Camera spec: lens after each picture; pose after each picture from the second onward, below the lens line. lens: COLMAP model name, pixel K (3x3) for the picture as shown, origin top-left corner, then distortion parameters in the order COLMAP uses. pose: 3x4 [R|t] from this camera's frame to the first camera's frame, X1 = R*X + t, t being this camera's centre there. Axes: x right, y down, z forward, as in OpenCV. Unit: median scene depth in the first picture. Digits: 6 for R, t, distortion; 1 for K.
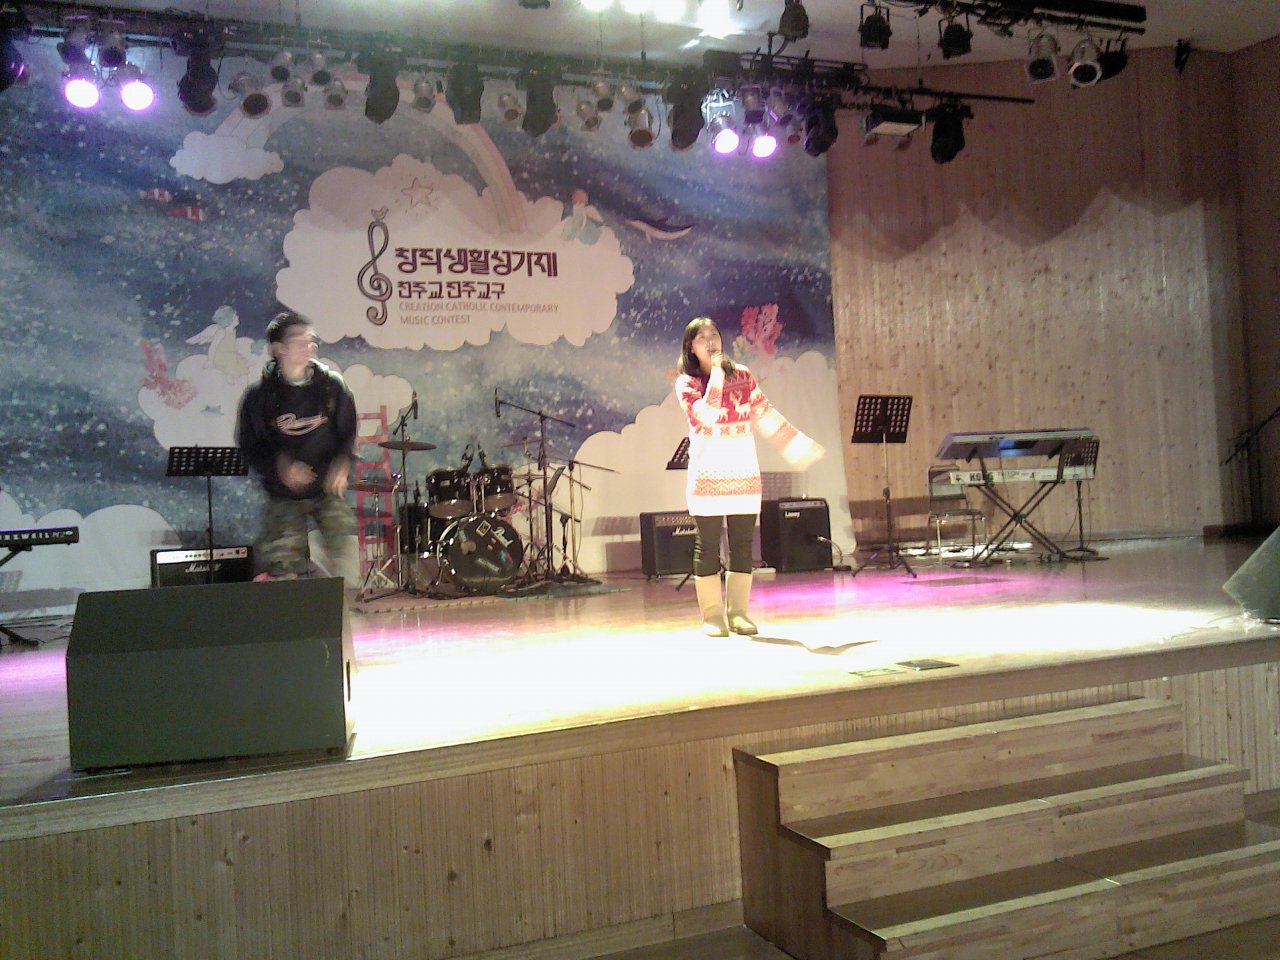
lens RADIAL K [[1256.9, 0, 643.1], [0, 1256.9, 456.8], [0, 0, 1]] dist [0.148969, -0.382159]
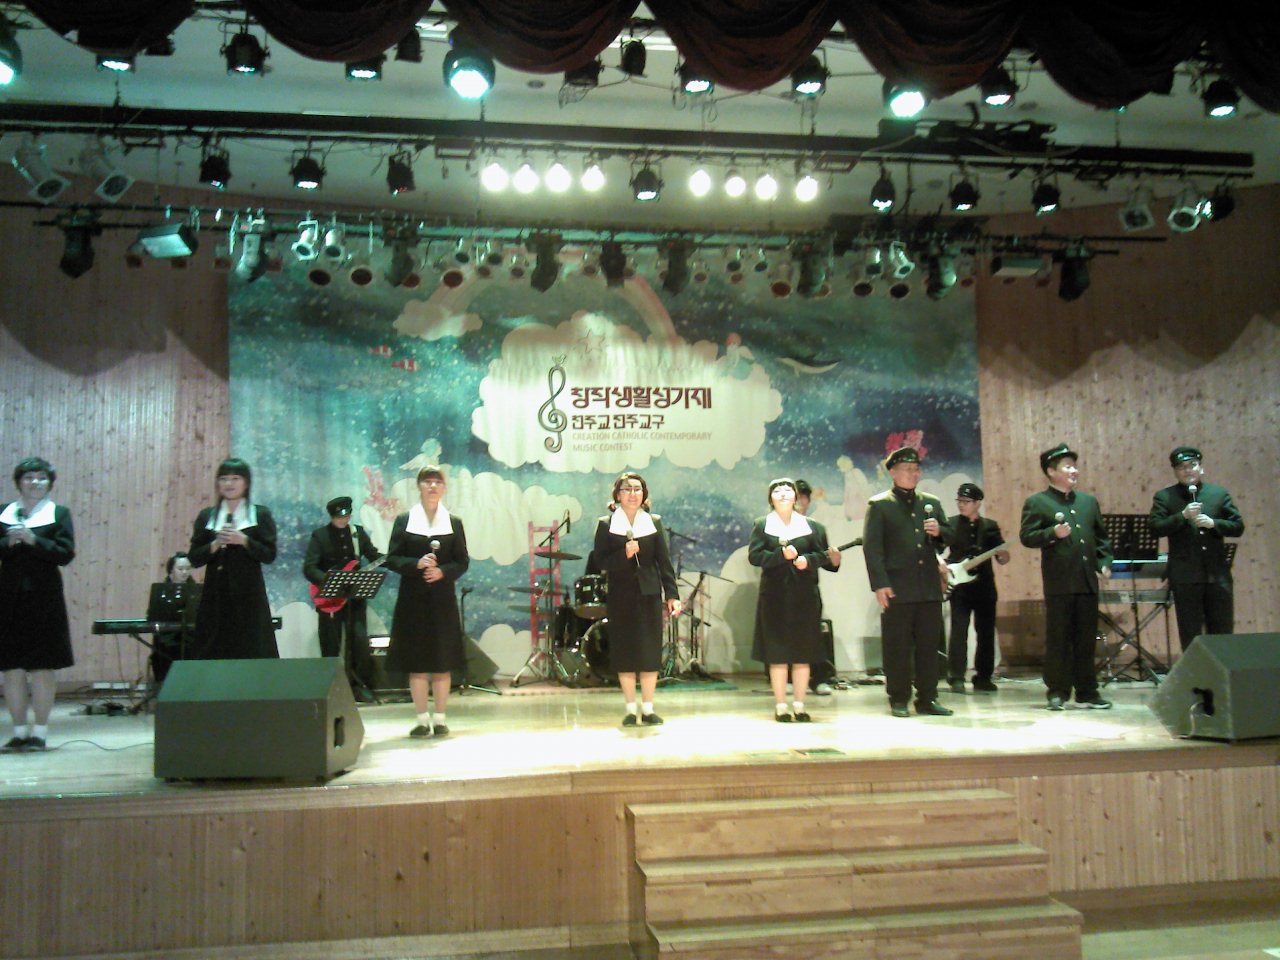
lens RADIAL K [[1258.3, 0, 638.0], [0, 1258.3, 455.8], [0, 0, 1]] dist [0.163114, -0.450369]
pose [[0.967773, 0.000754, -0.251824, 0.160125], [-0.021164, 0.996701, -0.078353, -0.010125], [0.250934, 0.081158, 0.964596, -0.114768]]
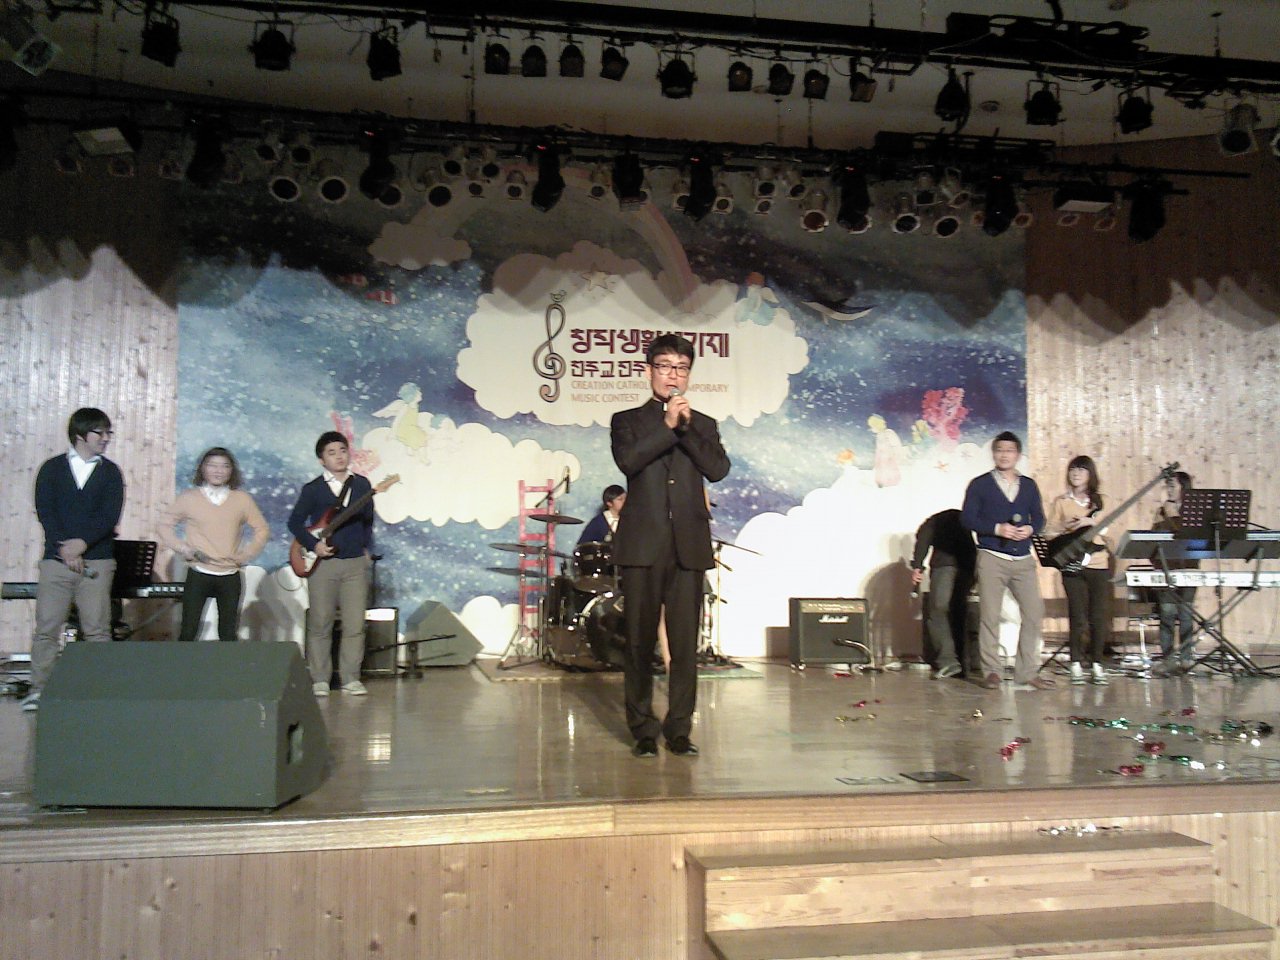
lens RADIAL K [[1256.9, 0, 643.1], [0, 1256.9, 456.8], [0, 0, 1]] dist [0.148969, -0.382159]
pose [[0.974366, 0.028561, -0.223148, 0.095309], [-0.042236, 0.997495, -0.056750, -0.003703], [0.220968, 0.064720, 0.973131, 0.012561]]
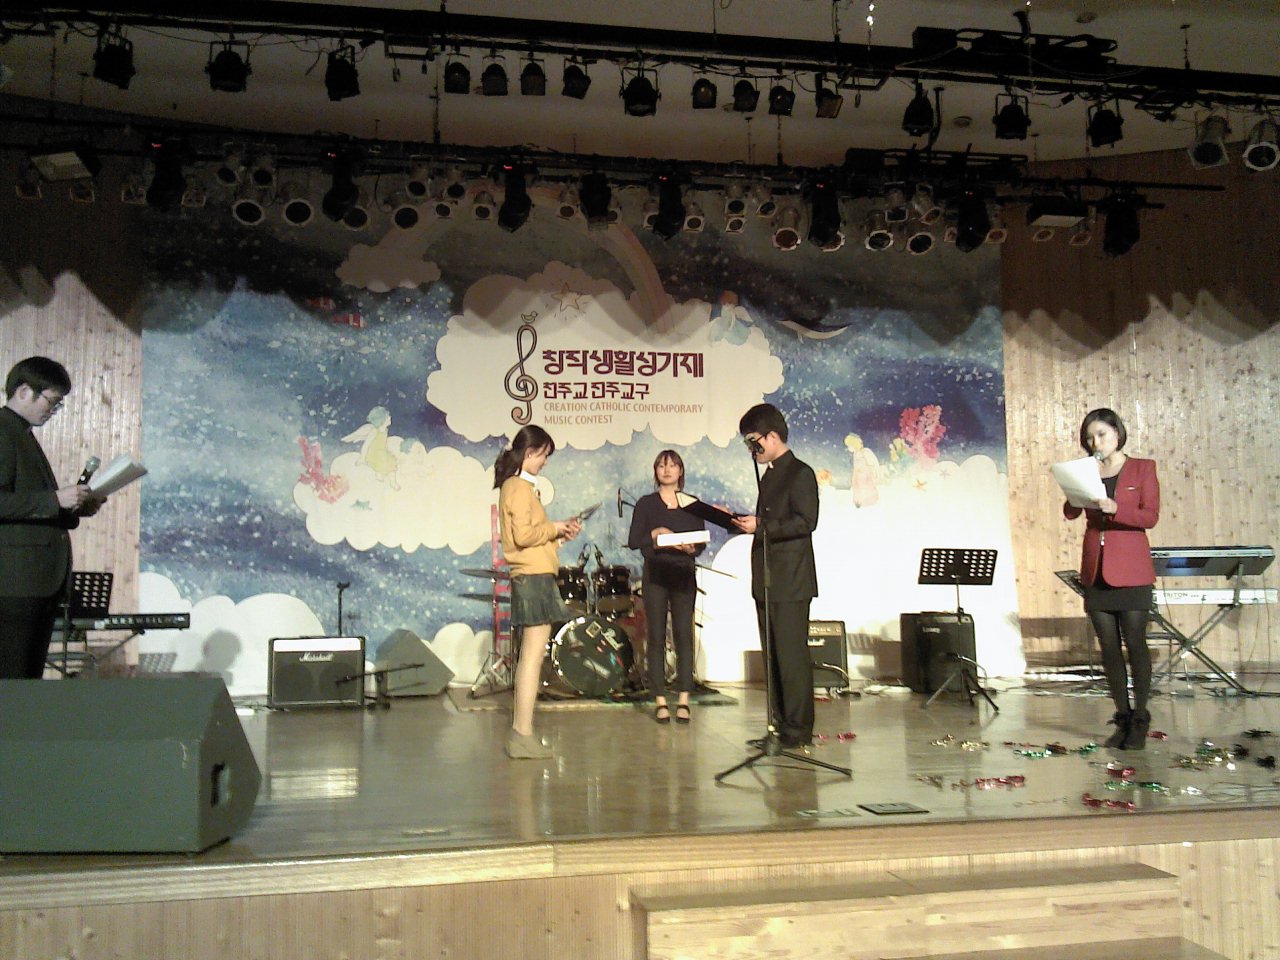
lens RADIAL K [[1258.1, 0, 643.1], [0, 1258.1, 455.6], [0, 0, 1]] dist [0.154248, -0.411613]
pose [[0.975767, 0.012629, -0.218446, 0.107499], [-0.029690, 0.996742, -0.074997, -0.005342], [0.216787, 0.079666, 0.972963, 0.028390]]
